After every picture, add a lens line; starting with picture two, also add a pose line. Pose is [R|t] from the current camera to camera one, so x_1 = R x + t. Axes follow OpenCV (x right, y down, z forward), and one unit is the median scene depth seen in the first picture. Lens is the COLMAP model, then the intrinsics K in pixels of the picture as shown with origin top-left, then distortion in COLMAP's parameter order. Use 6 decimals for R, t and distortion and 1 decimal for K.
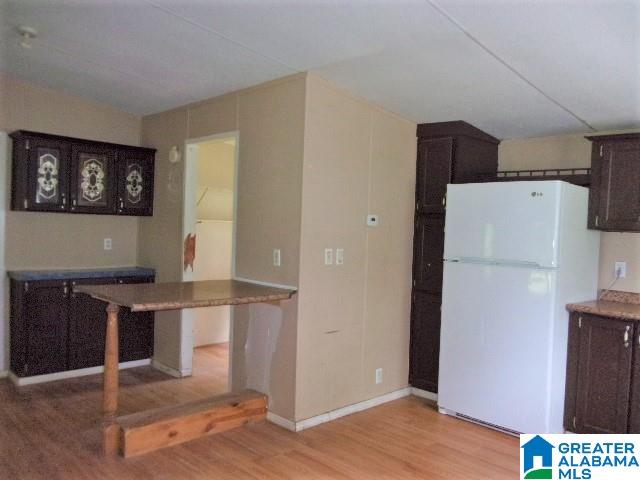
lens RADIAL K [[525.9, 0, 319.9], [0, 525.9, 241.2], [0, 0, 1]] dist [-0.001496, -0.001372]
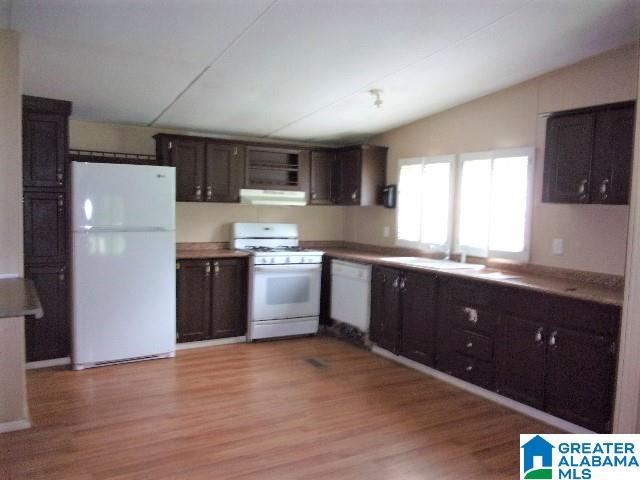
lens RADIAL K [[525.9, 0, 319.9], [0, 525.9, 238.9], [0, 0, 1]] dist [-0.001496, -0.001372]
pose [[0.190432, -0.073939, 0.978912, -0.803926], [0.011831, 0.997260, 0.073023, -0.021749], [-0.981629, -0.002325, 0.190785, 0.330117]]
